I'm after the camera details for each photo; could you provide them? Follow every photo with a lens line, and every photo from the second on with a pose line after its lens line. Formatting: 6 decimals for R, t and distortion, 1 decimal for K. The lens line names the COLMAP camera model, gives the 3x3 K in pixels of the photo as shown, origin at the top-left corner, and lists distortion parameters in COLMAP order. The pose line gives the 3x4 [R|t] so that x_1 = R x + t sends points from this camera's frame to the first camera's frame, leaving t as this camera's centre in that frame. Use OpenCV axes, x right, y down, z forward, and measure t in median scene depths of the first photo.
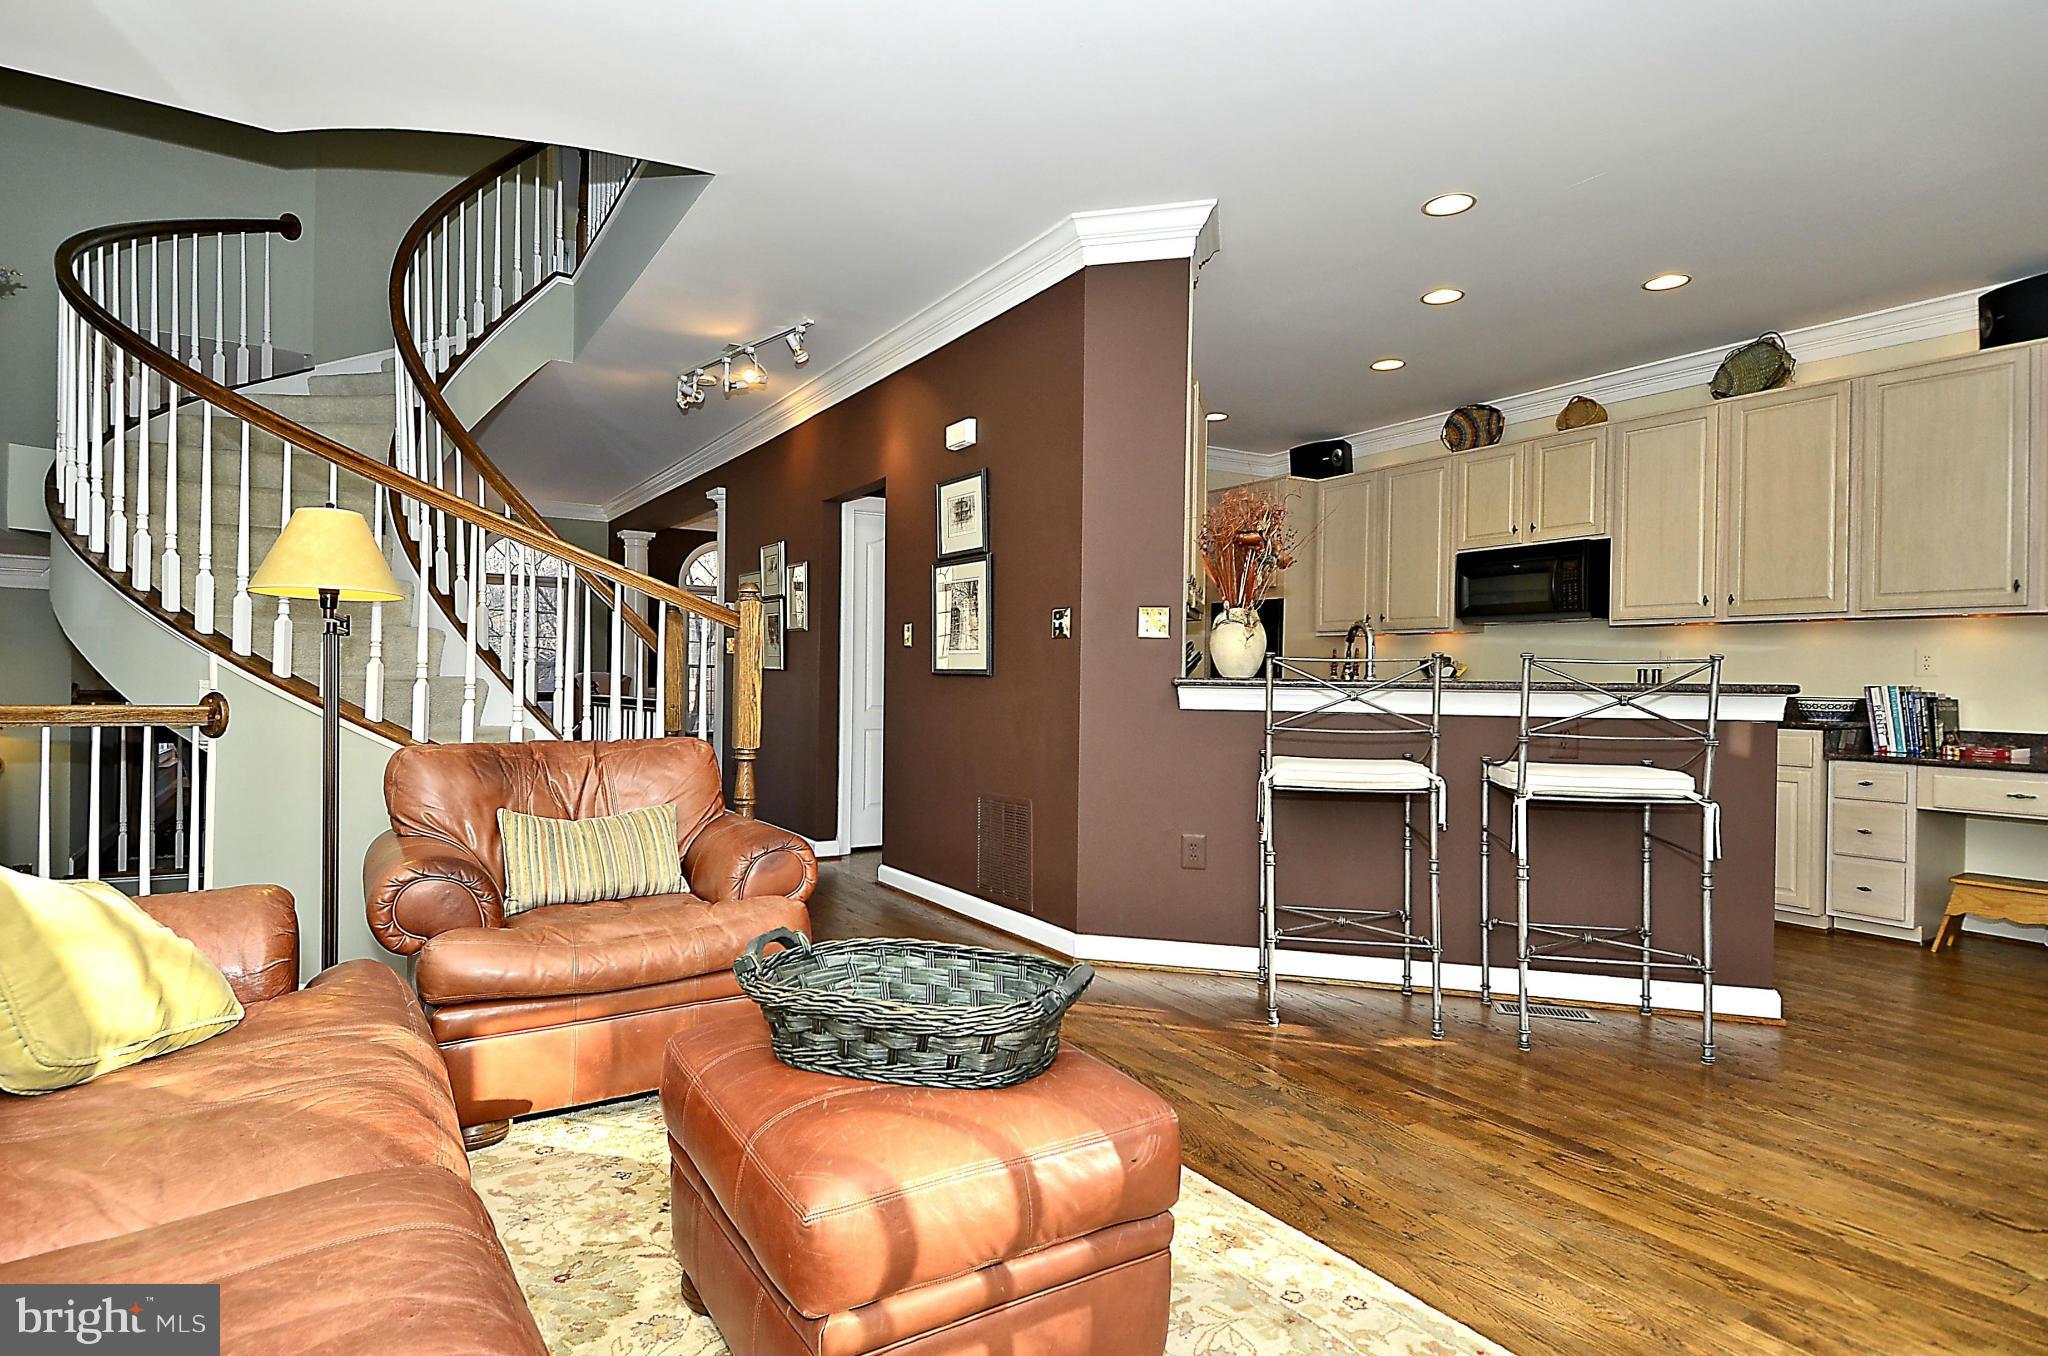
lens RADIAL K [[1069.4, 0, 1024.0], [0, 1069.4, 678.0], [0, 0, 1]] dist [0.062745, -0.047005]
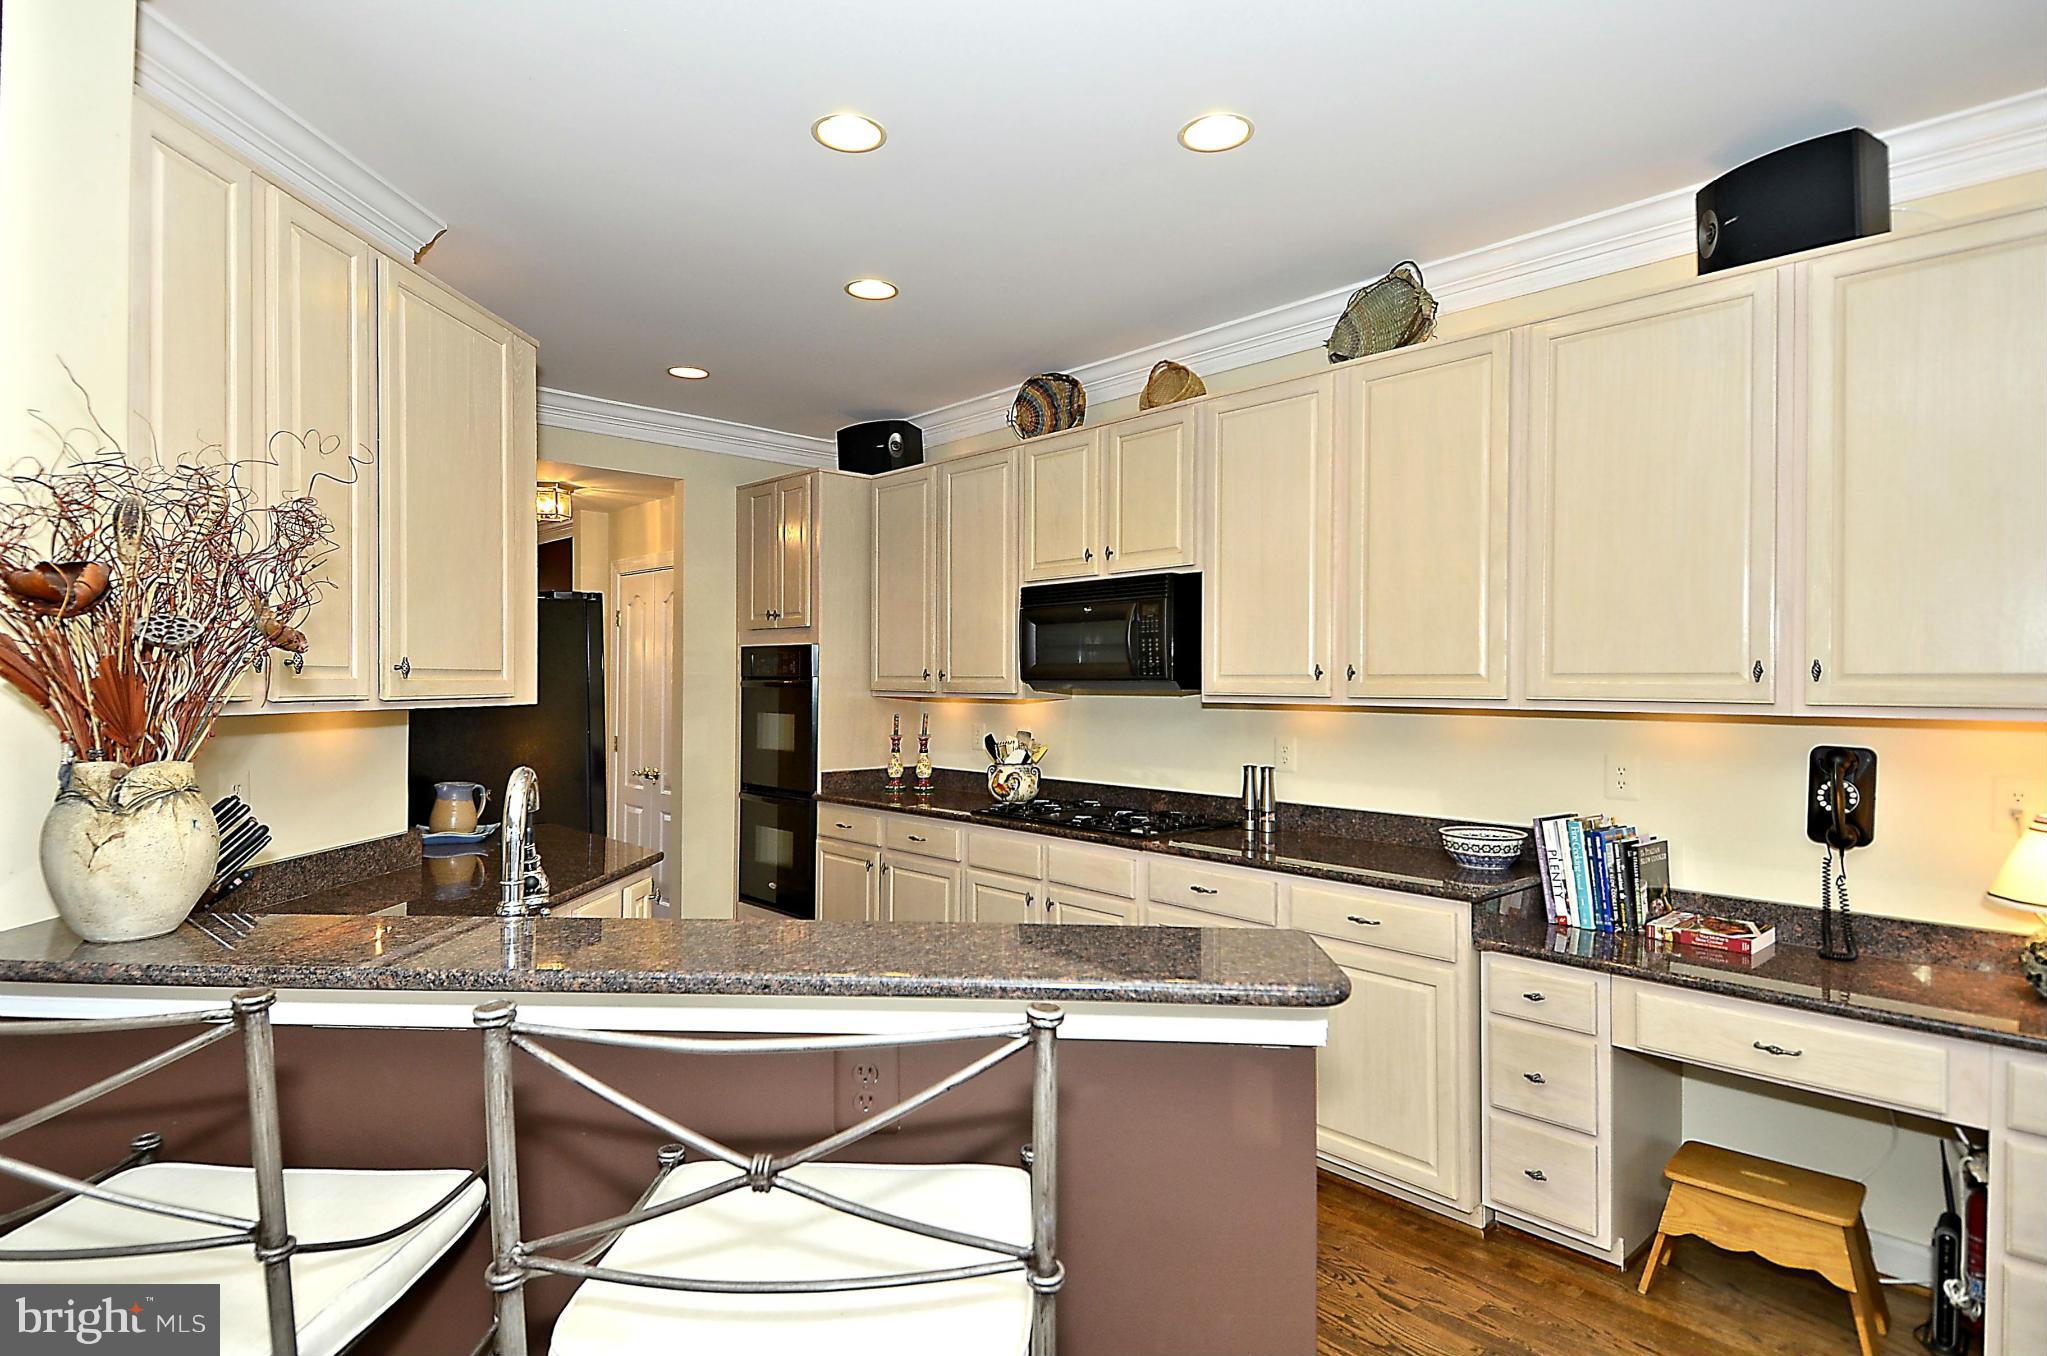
lens RADIAL K [[1068.8, 0, 1023.5], [0, 1068.8, 678.0], [0, 0, 1]] dist [0.062745, -0.047005]
pose [[0.981970, -0.008132, 0.188863, 0.340376], [0.008962, 0.999954, -0.003537, -0.068703], [-0.188825, 0.005165, 0.981997, 0.413891]]
